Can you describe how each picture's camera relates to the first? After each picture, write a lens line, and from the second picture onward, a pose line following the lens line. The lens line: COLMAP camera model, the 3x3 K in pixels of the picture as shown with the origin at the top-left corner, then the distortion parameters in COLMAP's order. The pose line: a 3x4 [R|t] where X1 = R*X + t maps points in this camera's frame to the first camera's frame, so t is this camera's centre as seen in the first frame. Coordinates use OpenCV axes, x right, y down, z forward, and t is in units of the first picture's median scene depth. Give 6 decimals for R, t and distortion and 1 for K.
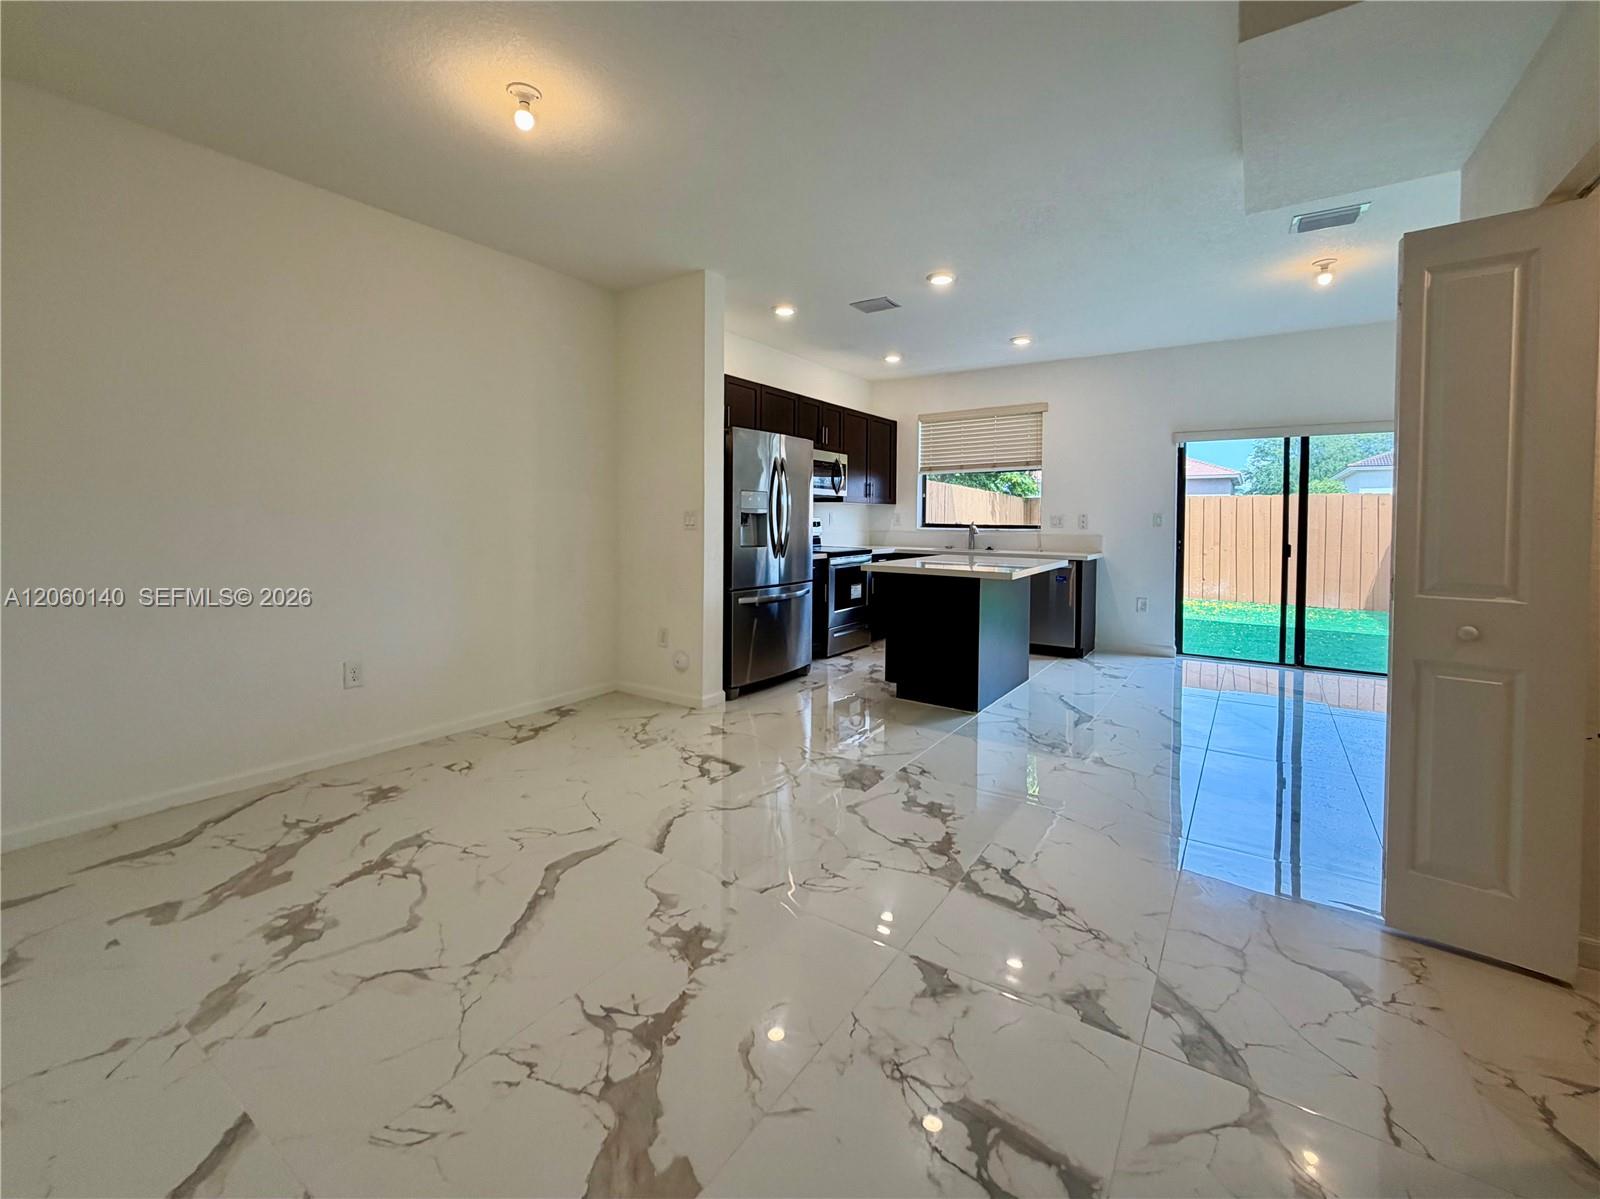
lens RADIAL K [[663.1, 0, 810.0], [0, 663.1, 532.4], [0, 0, 1]] dist [-0.000534, -0.000072]
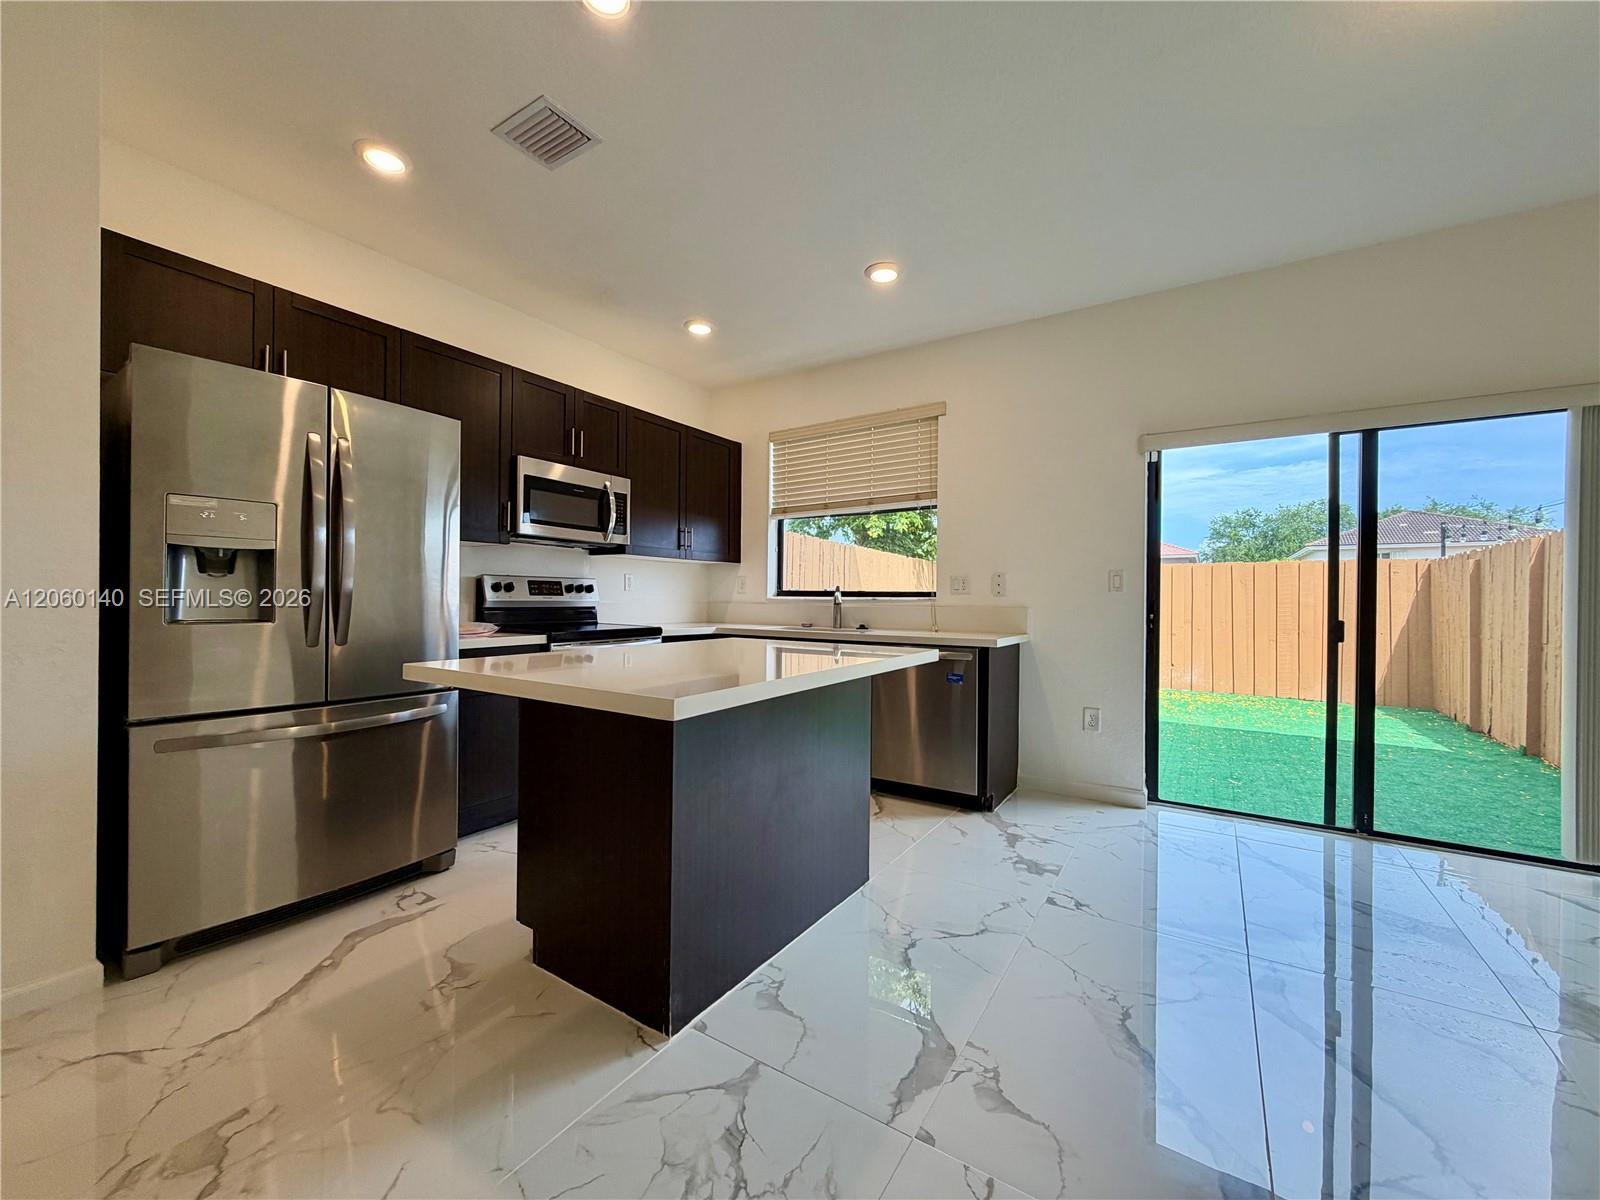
lens RADIAL K [[629.4, 0, 800.0], [0, 629.4, 600.0], [0, 0, 1]] dist [-0.000871, -0.000141]
pose [[0.999888, 0.001278, 0.014886, 0.218541], [-0.001002, 0.999827, -0.018547, 0.010015], [-0.014907, 0.018530, 0.999717, 0.412551]]
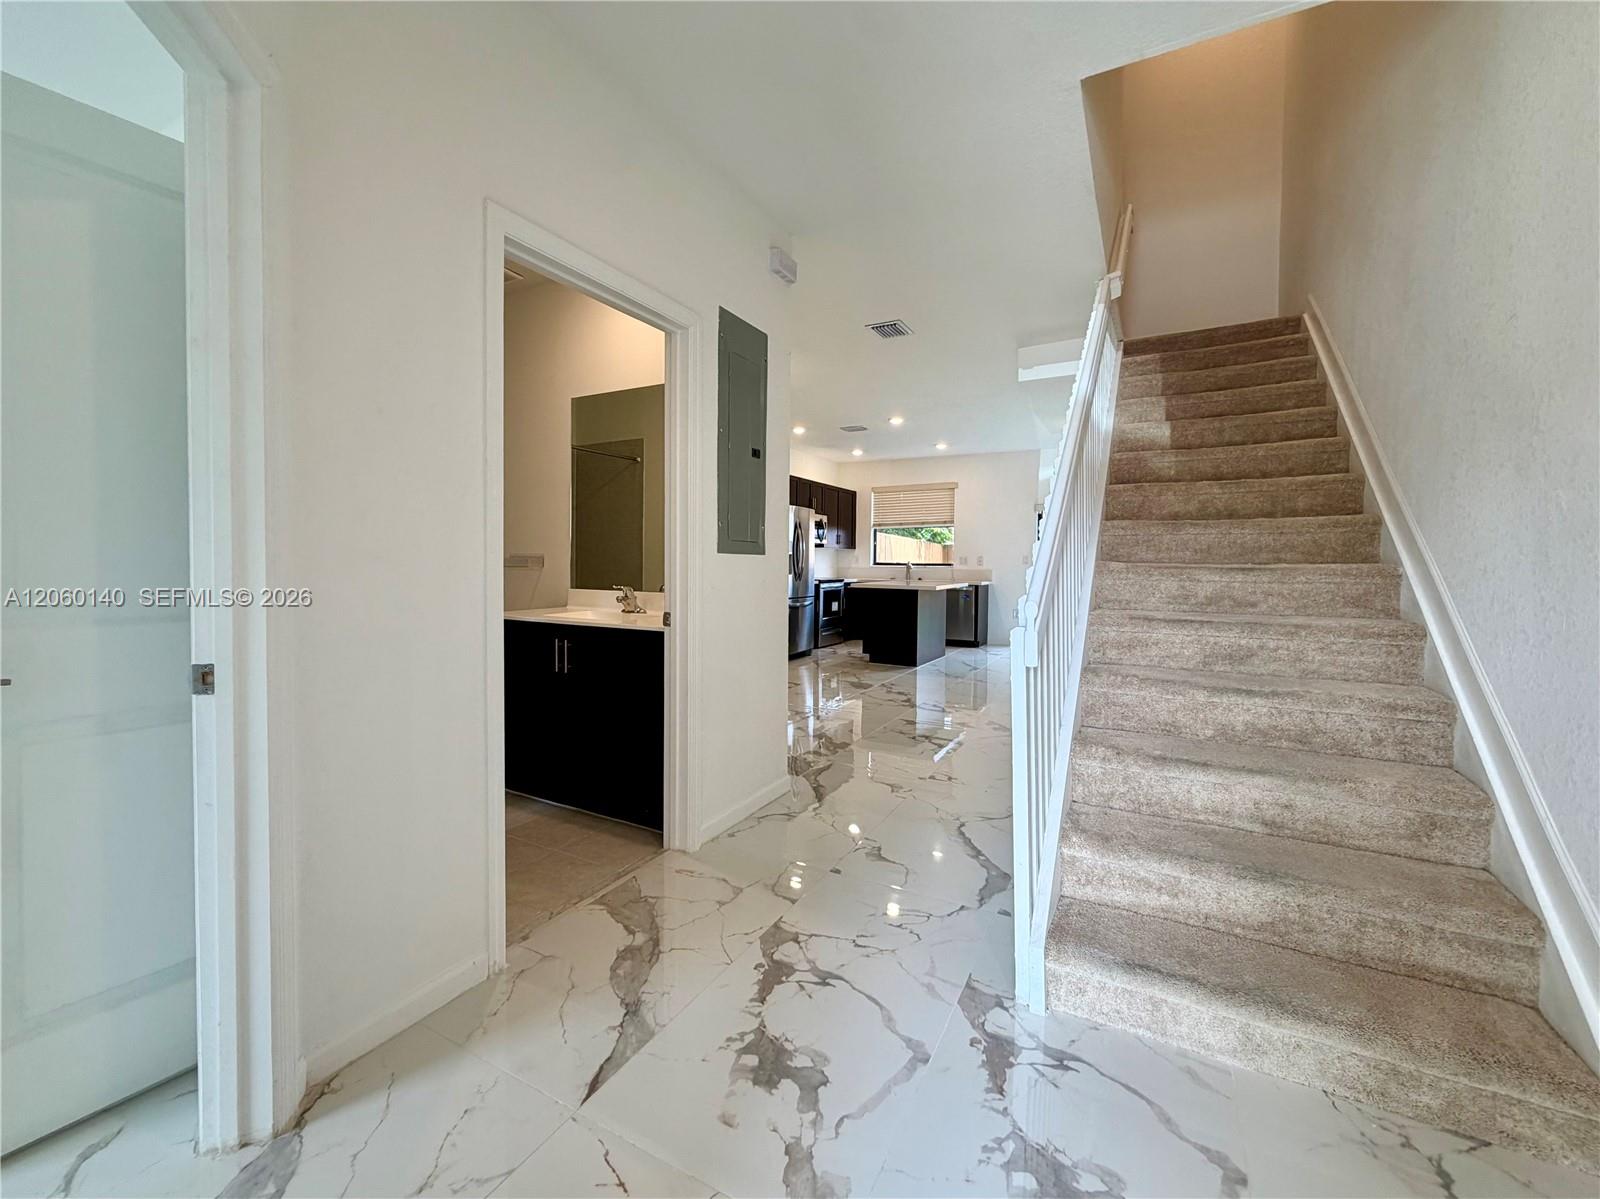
lens RADIAL K [[644.5, 0, 797.6], [0, 644.5, 577.2], [0, 0, 1]] dist [-0.000159, -0.000036]
pose [[0.995909, 0.000233, 0.090358, -0.146487], [-0.000336, 0.999999, 0.001125, 0.020349], [-0.090358, -0.001151, 0.995909, -0.456522]]
